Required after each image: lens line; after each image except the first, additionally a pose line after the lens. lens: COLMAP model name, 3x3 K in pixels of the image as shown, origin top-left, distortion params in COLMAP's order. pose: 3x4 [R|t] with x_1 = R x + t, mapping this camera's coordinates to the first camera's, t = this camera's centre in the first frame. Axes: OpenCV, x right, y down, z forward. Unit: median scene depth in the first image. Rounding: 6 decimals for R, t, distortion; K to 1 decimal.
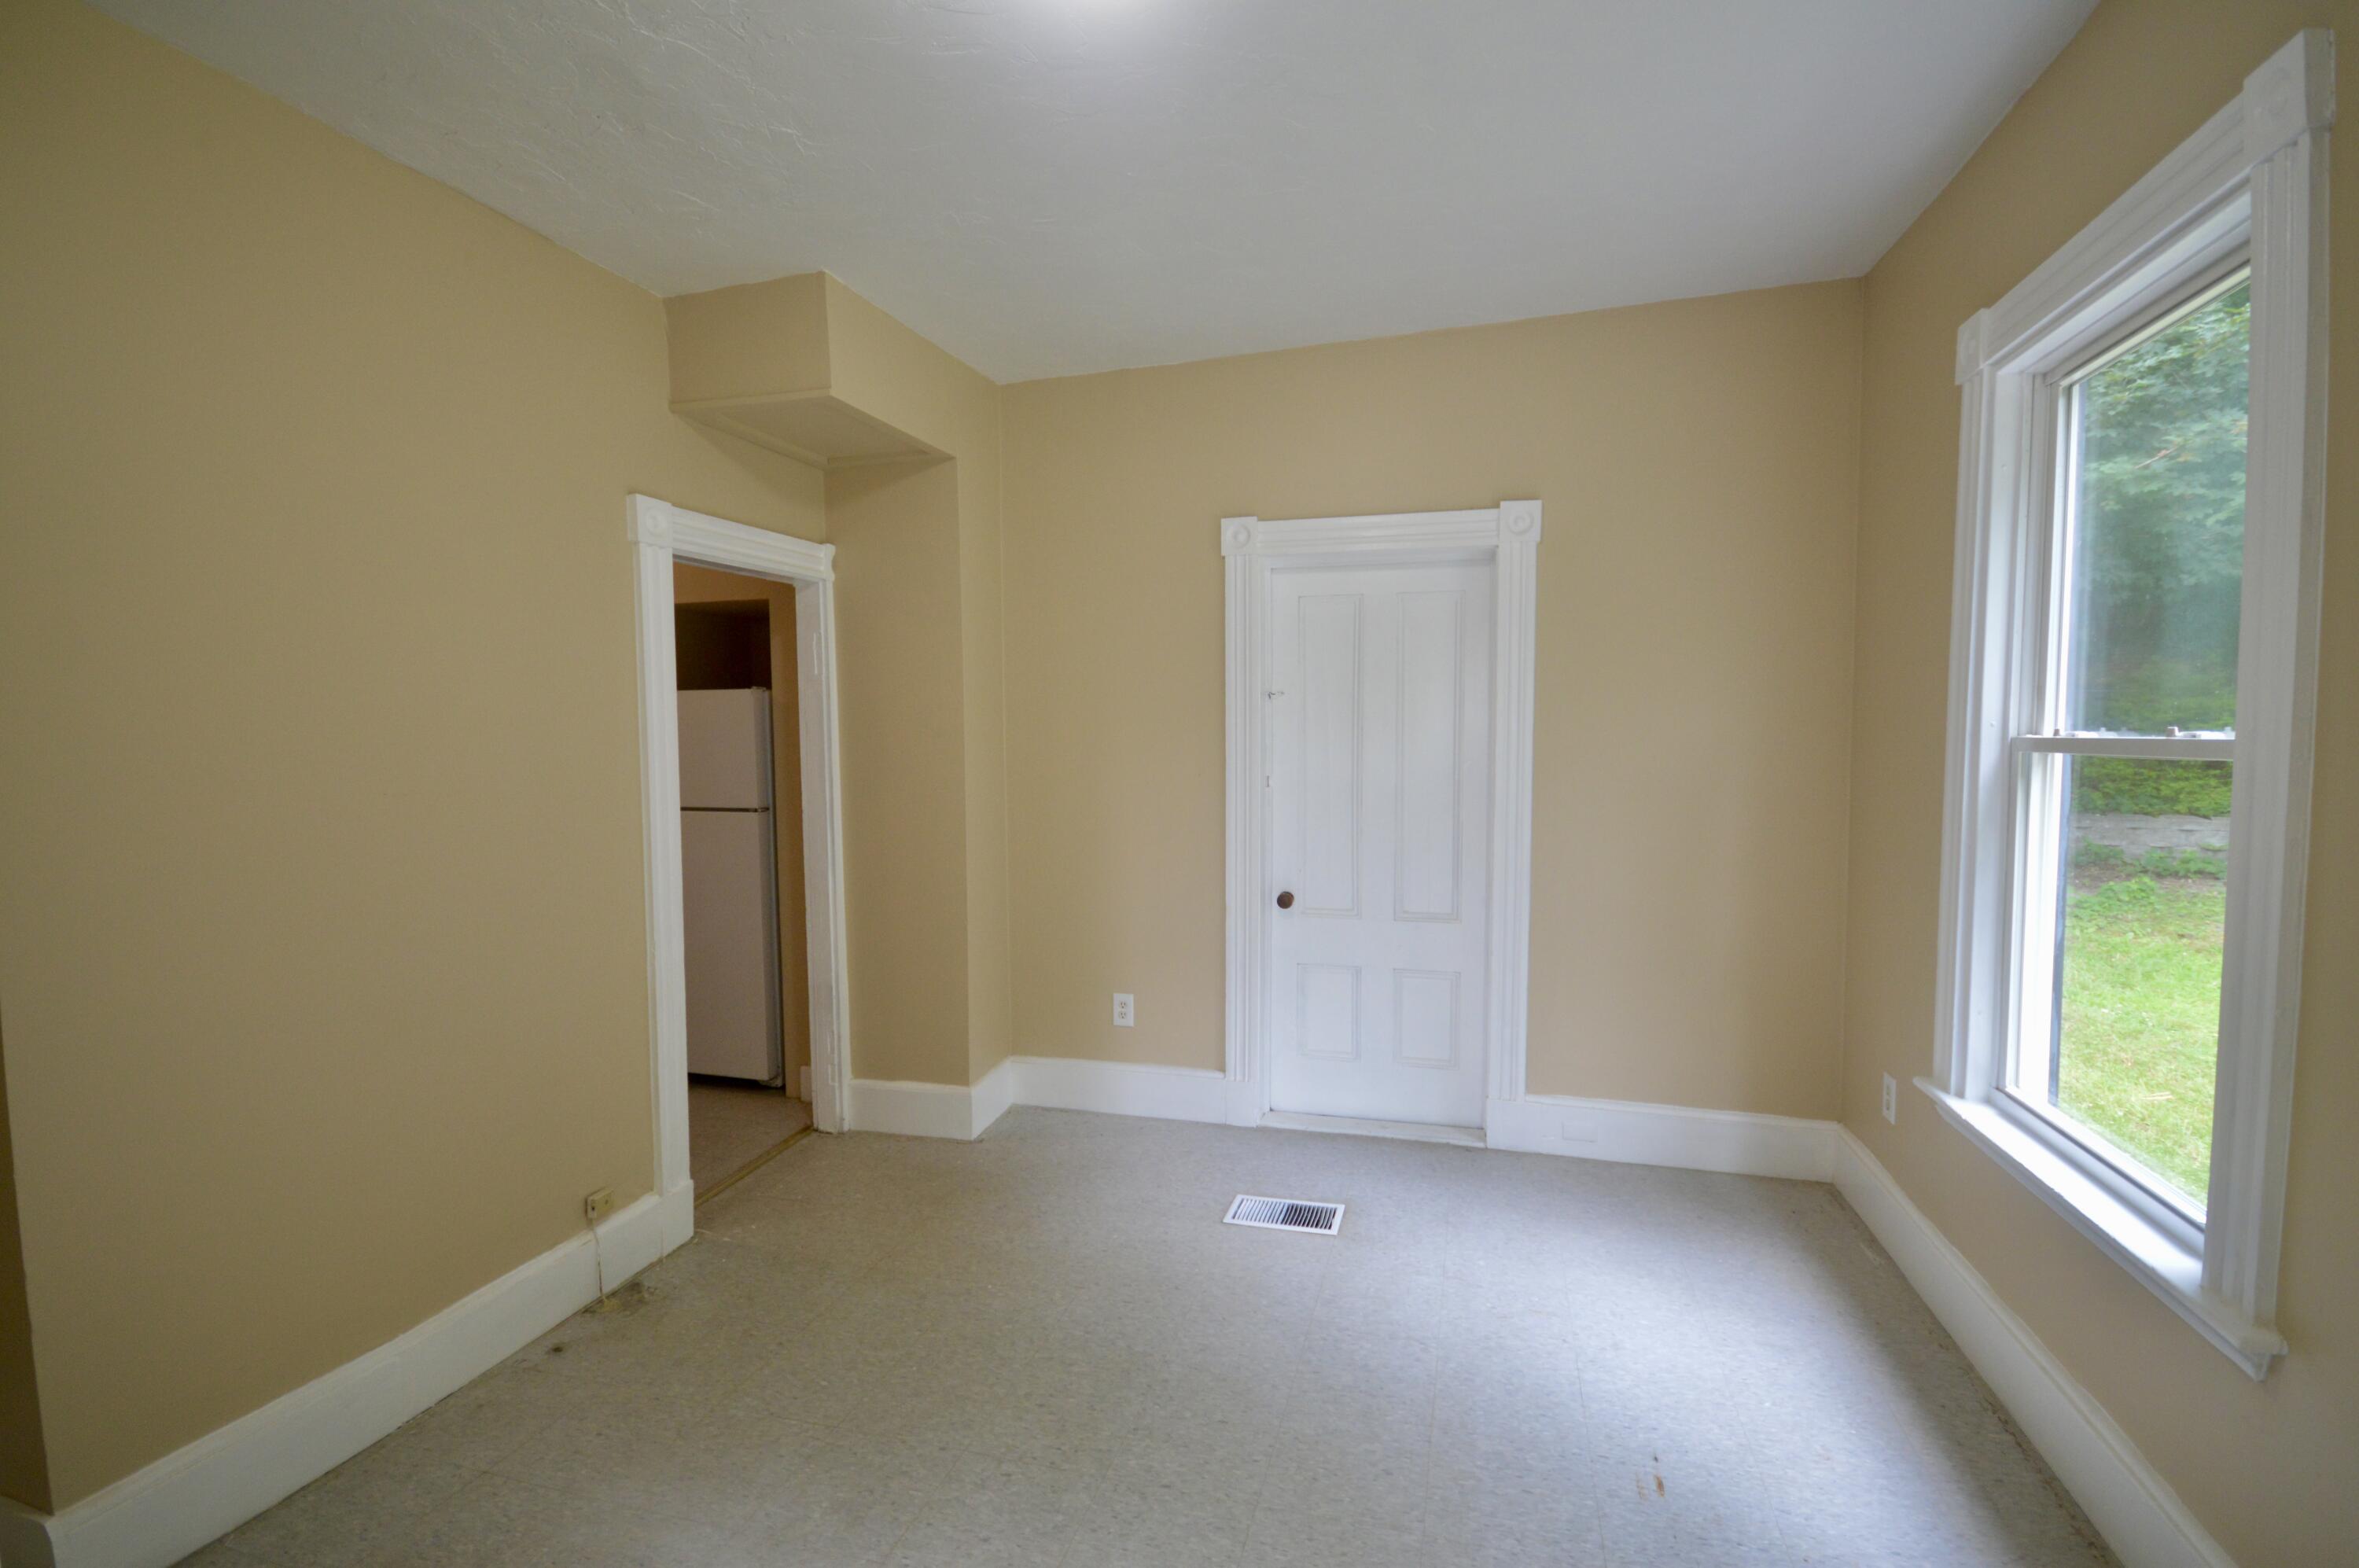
lens RADIAL K [[1007.0, 0, 1169.7], [0, 1007.0, 776.8], [0, 0, 1]] dist [-0.001754, -0.000205]
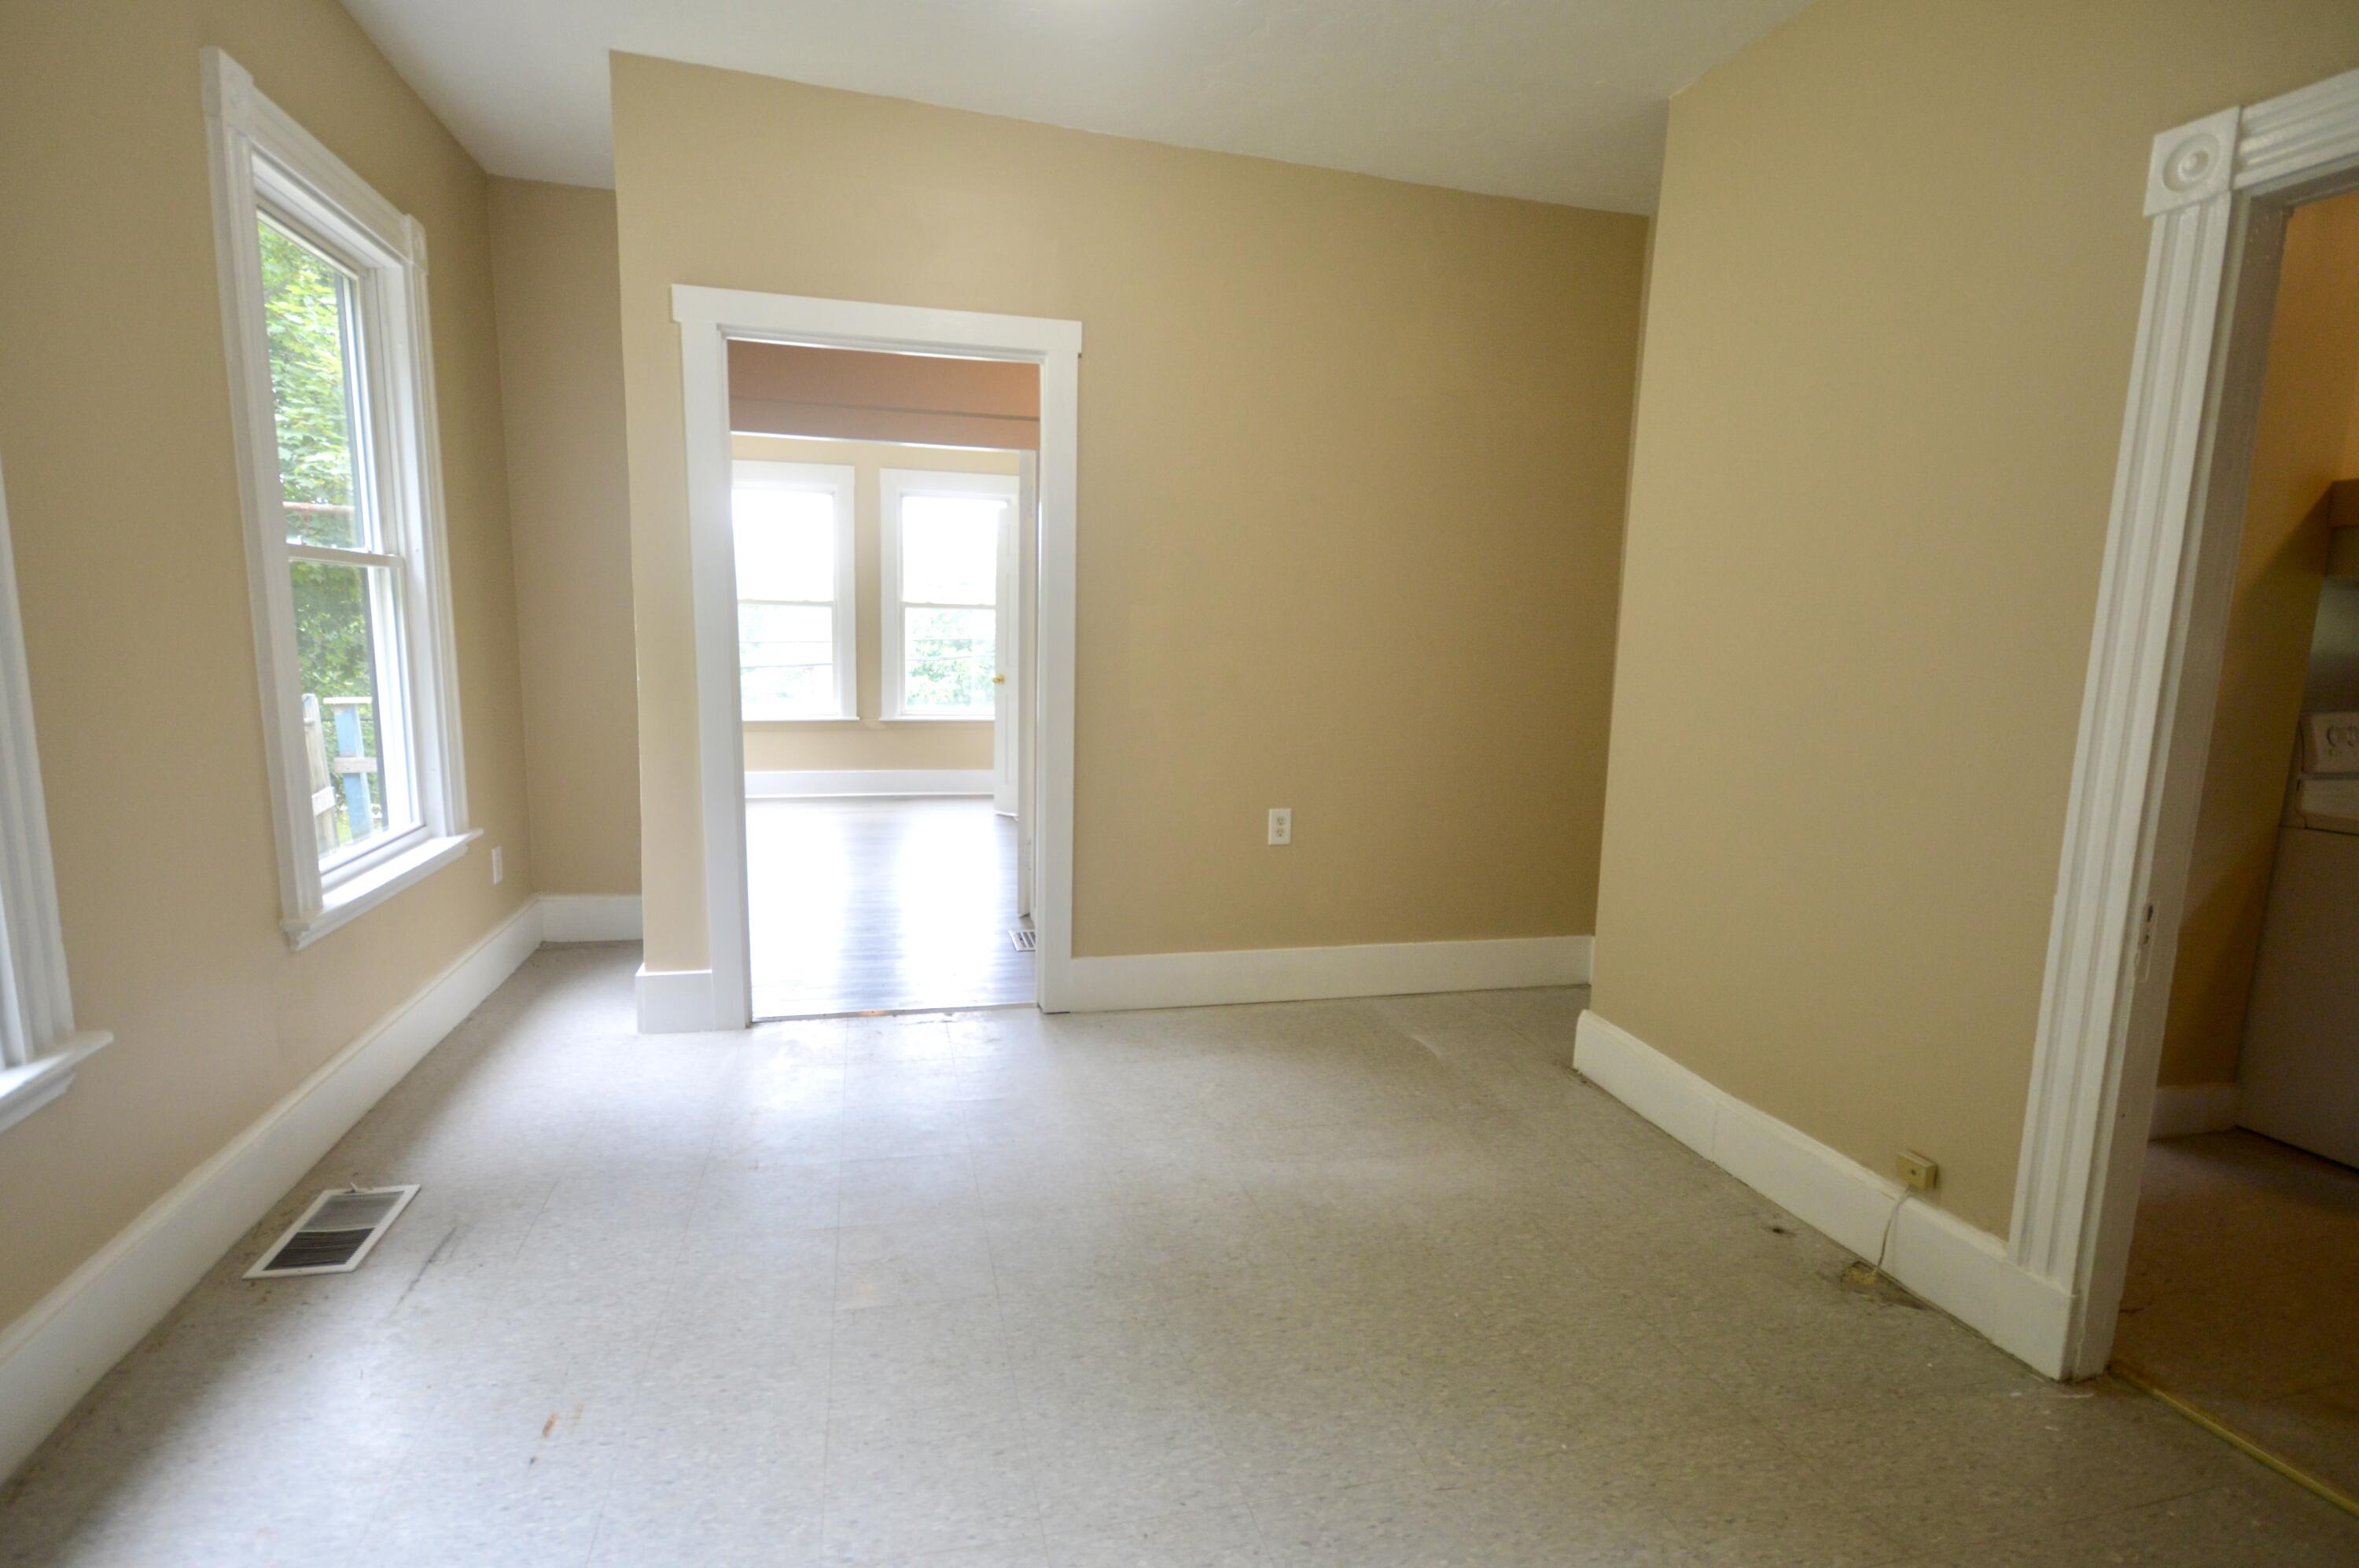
lens RADIAL K [[1186.2, 0, 1179.5], [0, 1186.2, 784.0], [0, 0, 1]] dist [-0.000363, -0.000447]
pose [[-0.850177, 0.057965, -0.523297, 0.389963], [-0.038341, 0.984466, 0.171340, -0.002081], [0.525100, 0.165733, -0.834747, 1.482430]]
